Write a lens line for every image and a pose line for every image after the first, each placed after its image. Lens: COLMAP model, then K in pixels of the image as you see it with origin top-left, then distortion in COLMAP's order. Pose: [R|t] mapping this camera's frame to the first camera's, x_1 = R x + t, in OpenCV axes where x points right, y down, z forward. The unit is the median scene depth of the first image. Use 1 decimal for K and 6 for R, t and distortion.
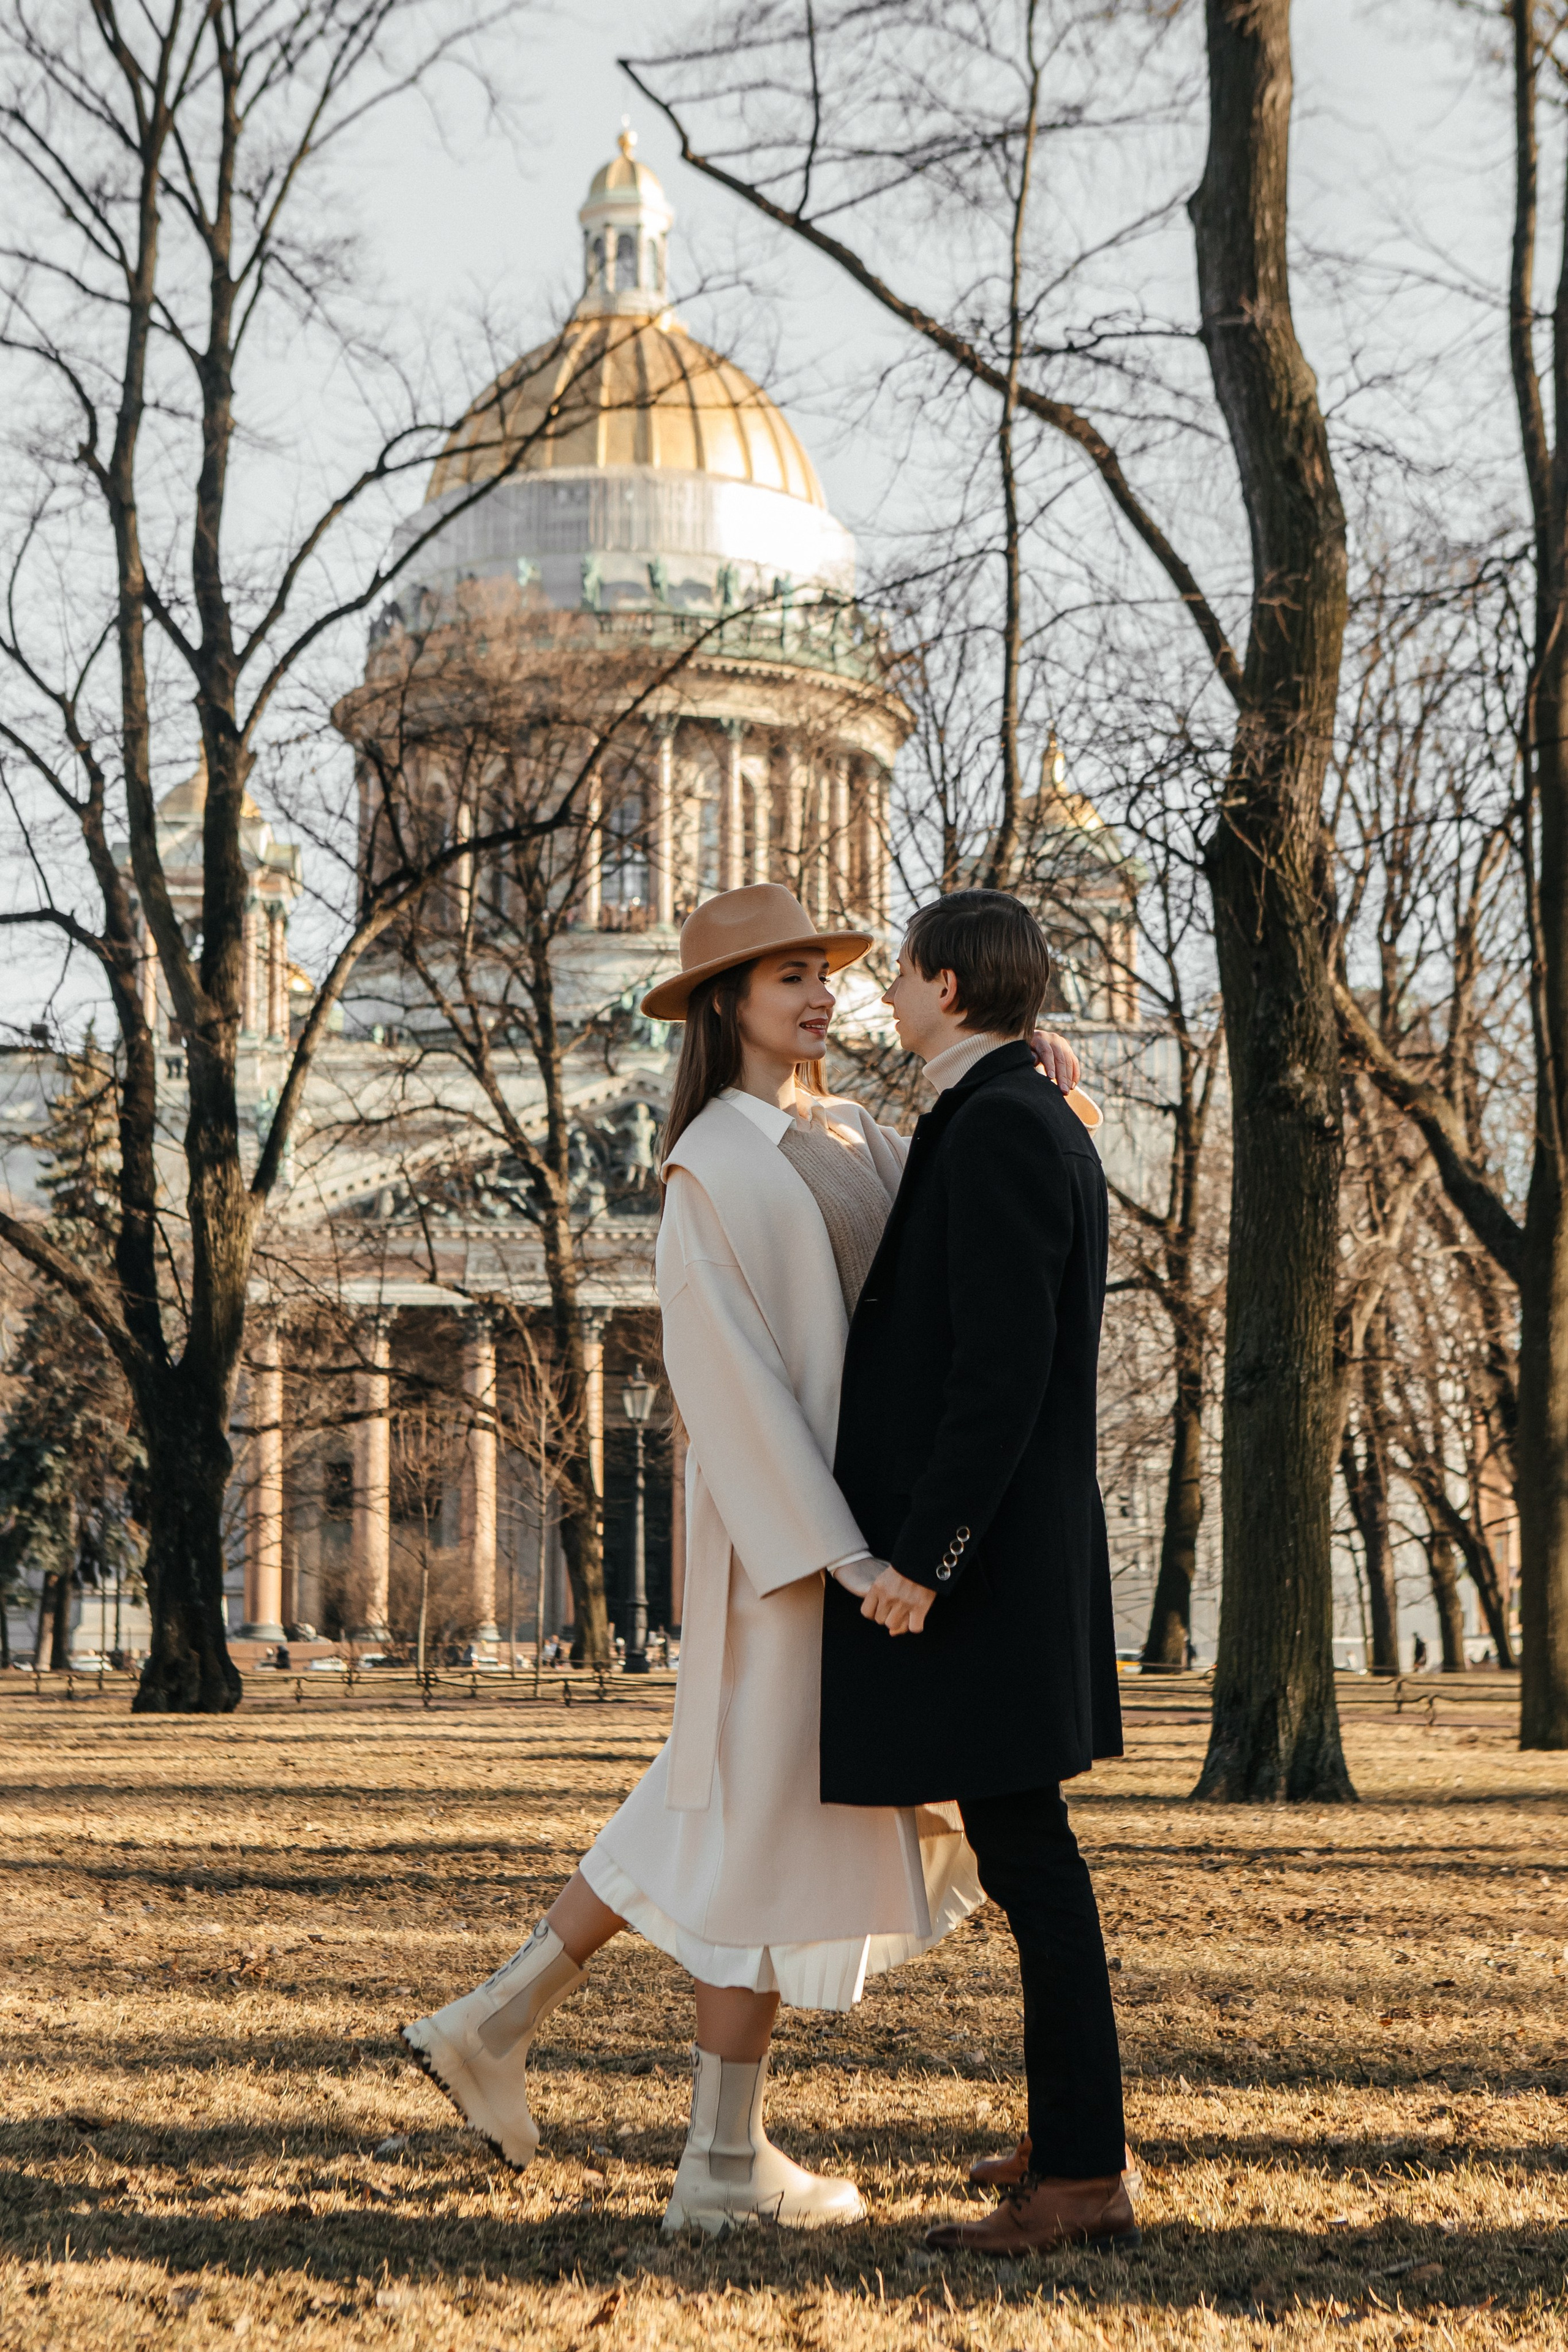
lens RADIAL K [[3490.0, 0, 742.5], [0, 3490.0, 1271.3], [0, 0, 1]] dist [0.027099, 0.000000]
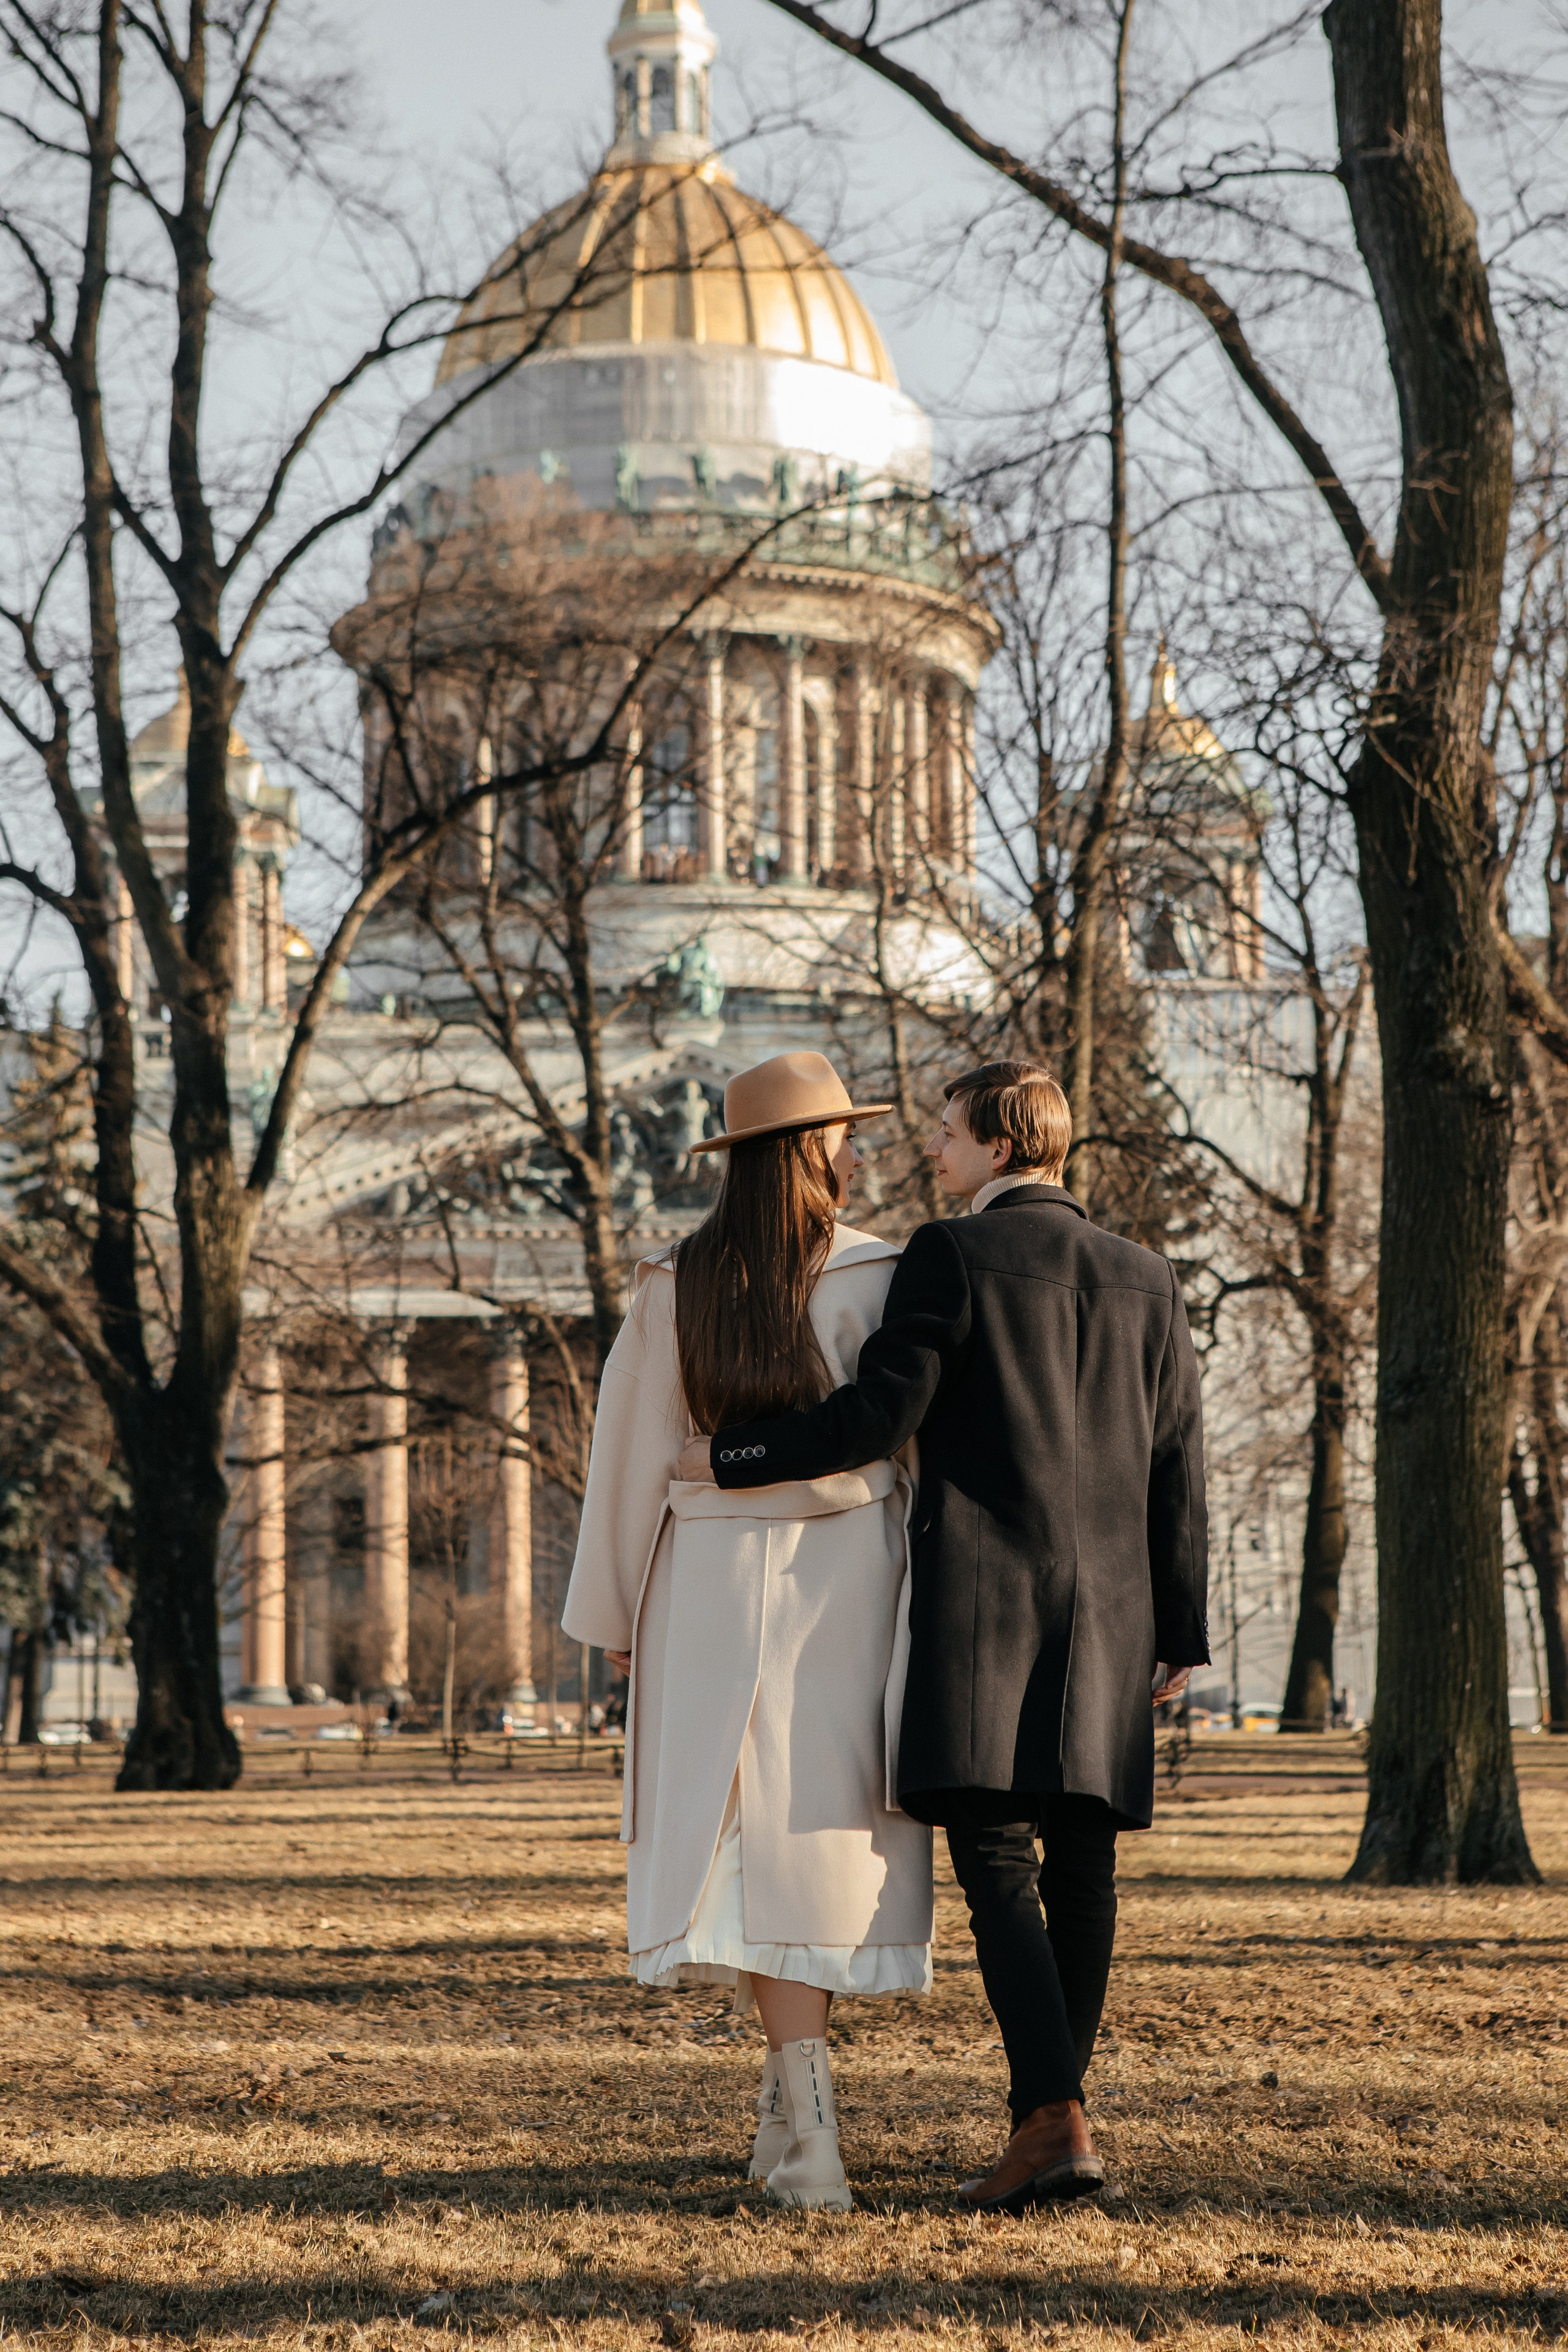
lens RADIAL K [[4011.6, 0, 739.8], [0, 4011.6, 1268.6], [0, 0, 1]] dist [0.145198, 0.000000]
pose [[0.999788, -0.011776, -0.016869, -0.001513], [0.011760, 0.999930, -0.001059, -0.000195], [0.016881, 0.000860, 0.999857, 0.003109]]
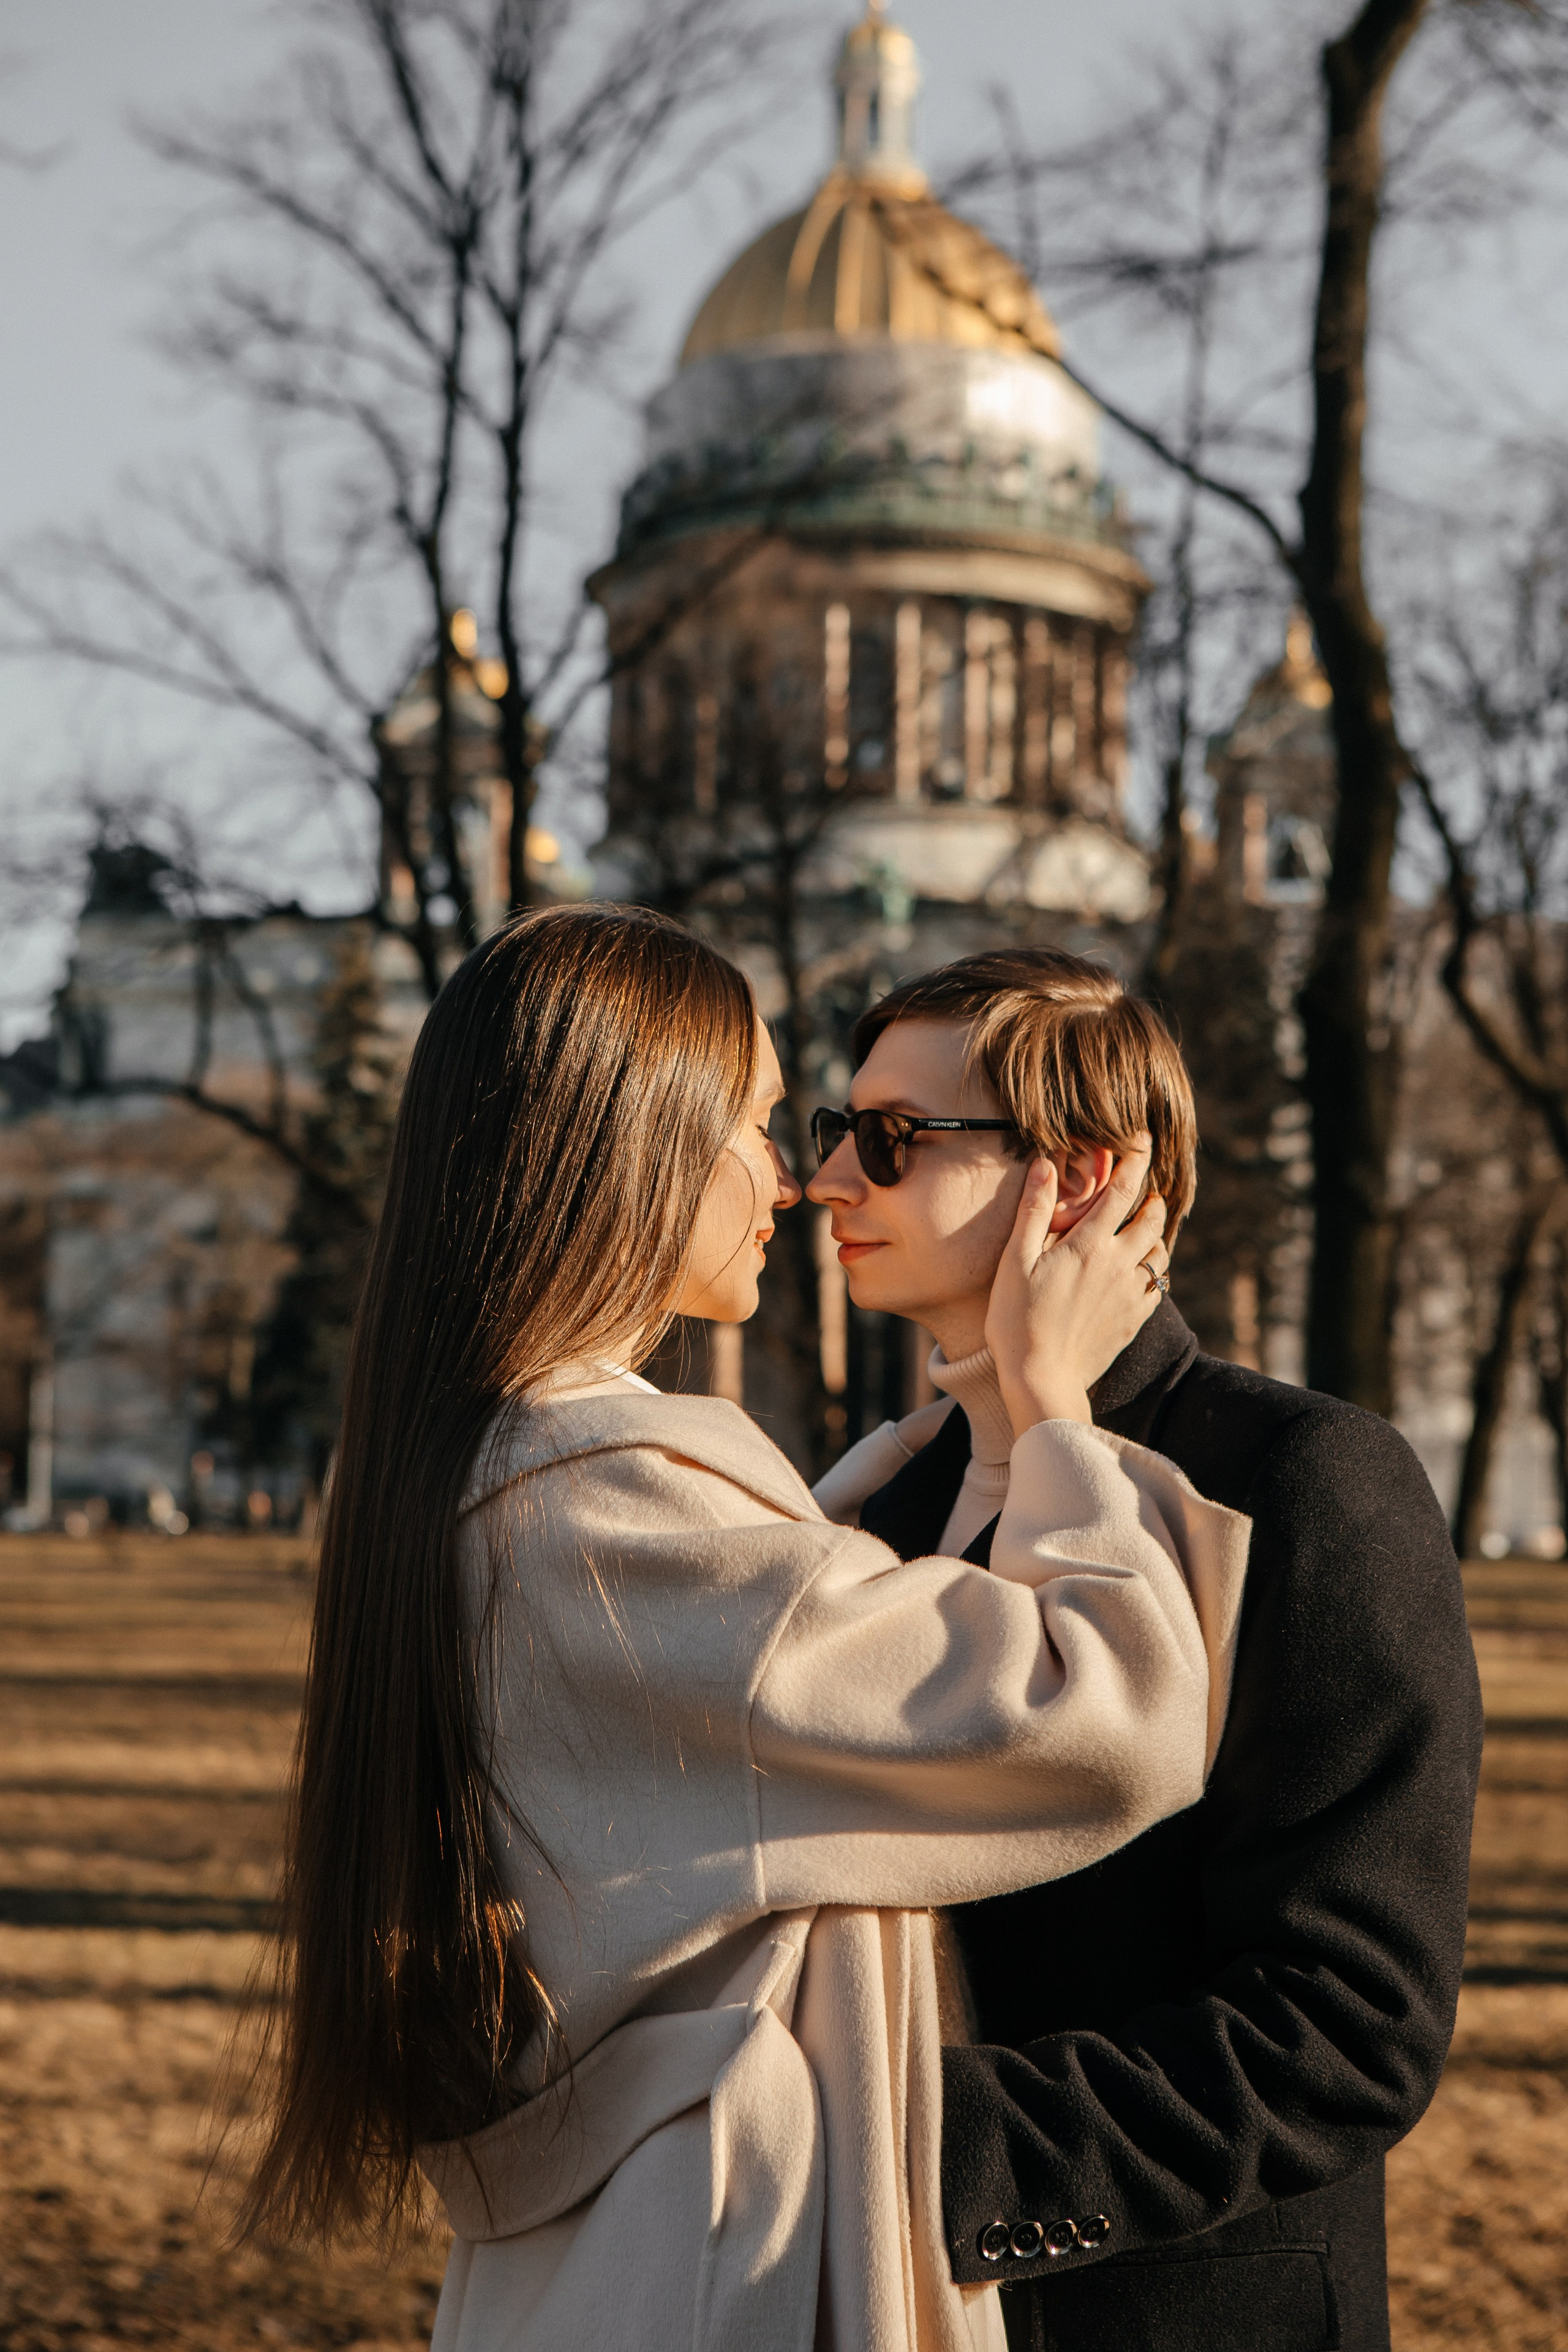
lens RADIAL K [[4027.3, 0, 805.4], [0, 4027.3, 1183.4], [0, 0, 1]] dist [0.116907, 0.000000]
pose [[0.998744, 0.010646, -0.048966, 0.014008], [-0.008539, 0.999037, 0.043033, -0.070652], [0.049377, -0.042561, 0.997873, -0.336989]]
